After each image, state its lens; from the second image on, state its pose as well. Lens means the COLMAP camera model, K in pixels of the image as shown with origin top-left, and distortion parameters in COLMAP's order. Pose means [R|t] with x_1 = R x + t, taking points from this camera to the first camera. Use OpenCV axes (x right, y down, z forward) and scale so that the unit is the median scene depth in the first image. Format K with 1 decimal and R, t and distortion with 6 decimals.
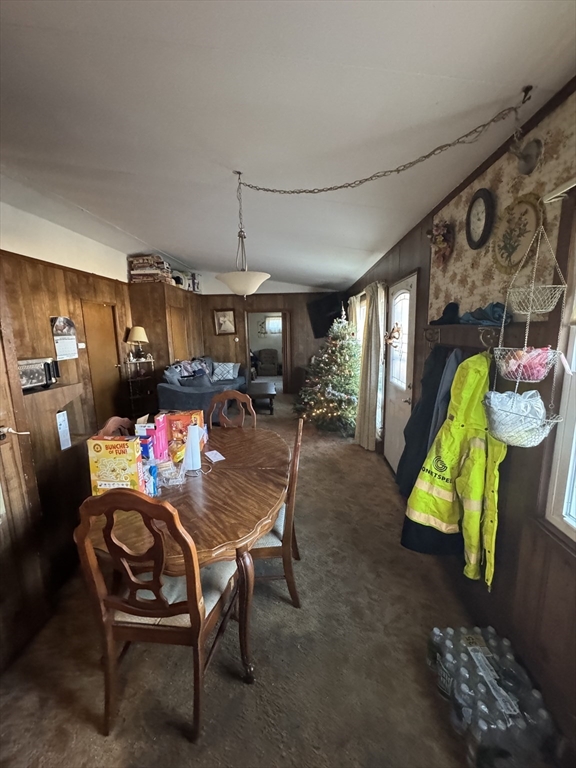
lens RADIAL K [[306.3, 0, 288.0], [0, 306.3, 384.0], [0, 0, 1]] dist [-0.001943, -0.000258]
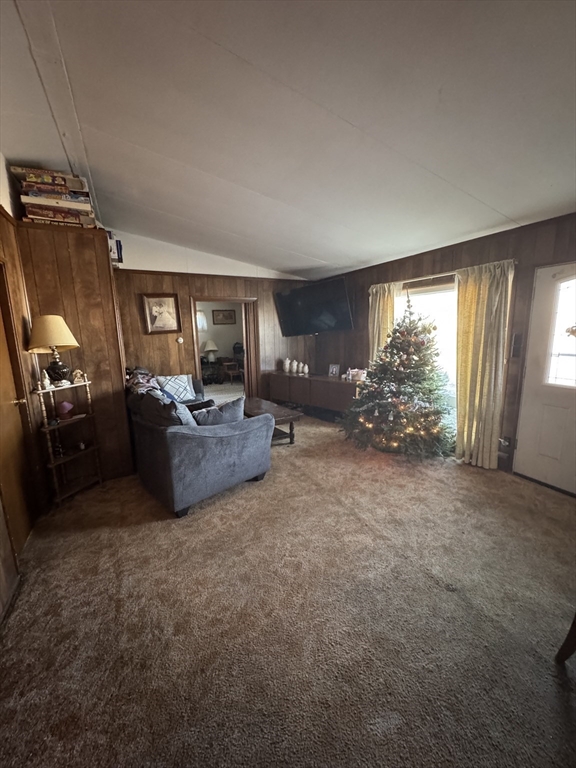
lens RADIAL K [[306.3, 0, 288.0], [0, 306.3, 384.0], [0, 0, 1]] dist [-0.001943, -0.000258]
pose [[0.858957, -0.093131, 0.503507, -0.411837], [0.093962, 0.995291, 0.023799, -0.055638], [-0.503353, 0.026868, 0.863663, 0.390539]]
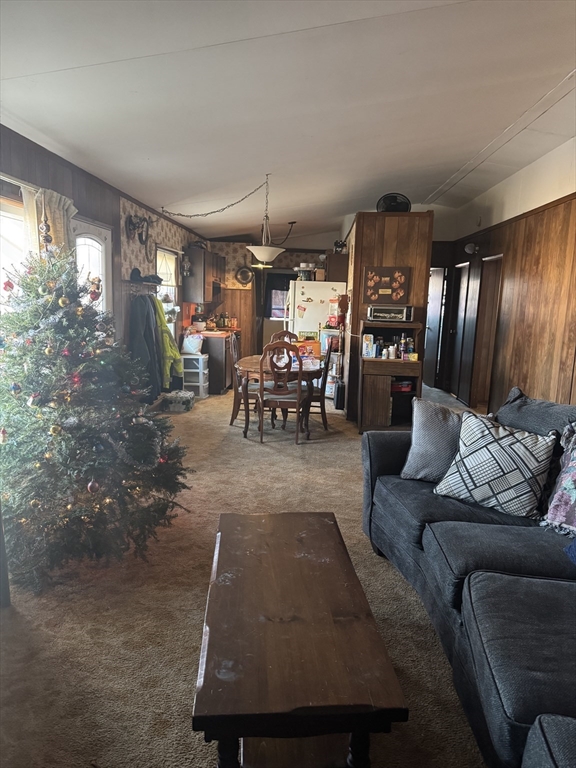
lens RADIAL K [[546.4, 0, 288.0], [0, 546.4, 384.0], [0, 0, 1]] dist [0.113944, -0.145485]
pose [[-0.999587, -0.014131, -0.025038, -0.073280], [-0.021503, 0.945534, 0.324812, -0.231158], [0.019085, 0.325216, -0.945447, 1.409710]]
